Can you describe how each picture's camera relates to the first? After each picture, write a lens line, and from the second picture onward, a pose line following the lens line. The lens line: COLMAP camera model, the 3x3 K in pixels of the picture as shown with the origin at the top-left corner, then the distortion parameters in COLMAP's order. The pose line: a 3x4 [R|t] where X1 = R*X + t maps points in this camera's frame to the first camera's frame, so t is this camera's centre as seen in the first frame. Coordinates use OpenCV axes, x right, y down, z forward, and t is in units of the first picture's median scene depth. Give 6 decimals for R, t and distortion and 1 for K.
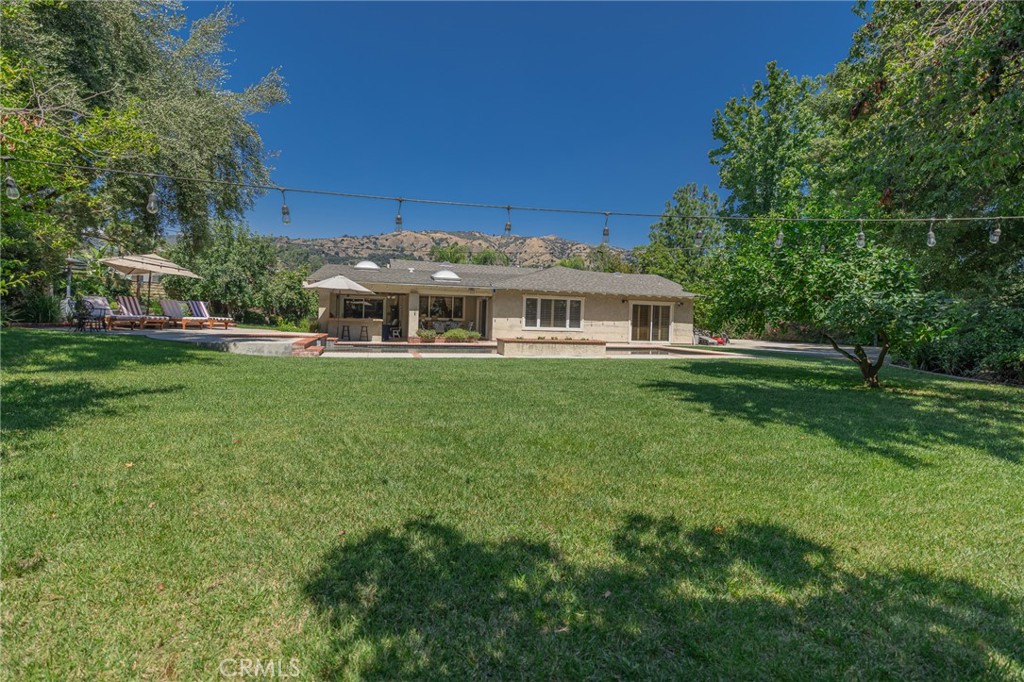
lens RADIAL K [[442.3, 0, 486.1], [0, 442.3, 343.8], [0, 0, 1]] dist [-0.010694, -0.000326]
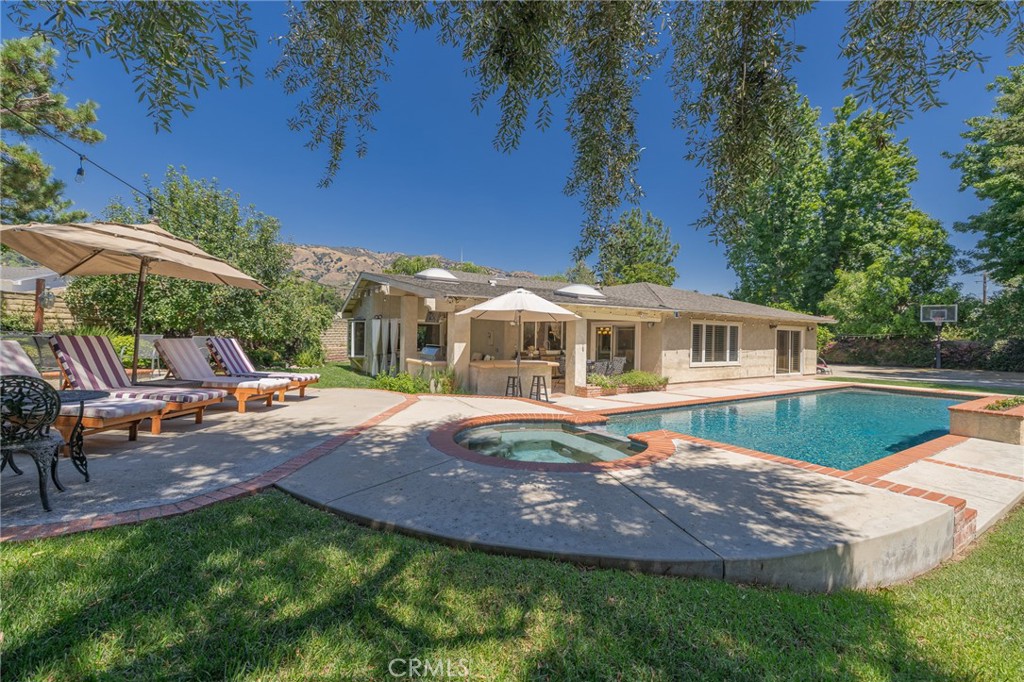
lens RADIAL K [[425.7, 0, 505.8], [0, 425.7, 333.6], [0, 0, 1]] dist [-0.000771, 0.000571]
pose [[0.956937, -0.010849, 0.290092, -0.410879], [0.027474, 0.998201, -0.053297, -0.056758], [-0.288992, 0.058972, 0.955513, 0.403382]]
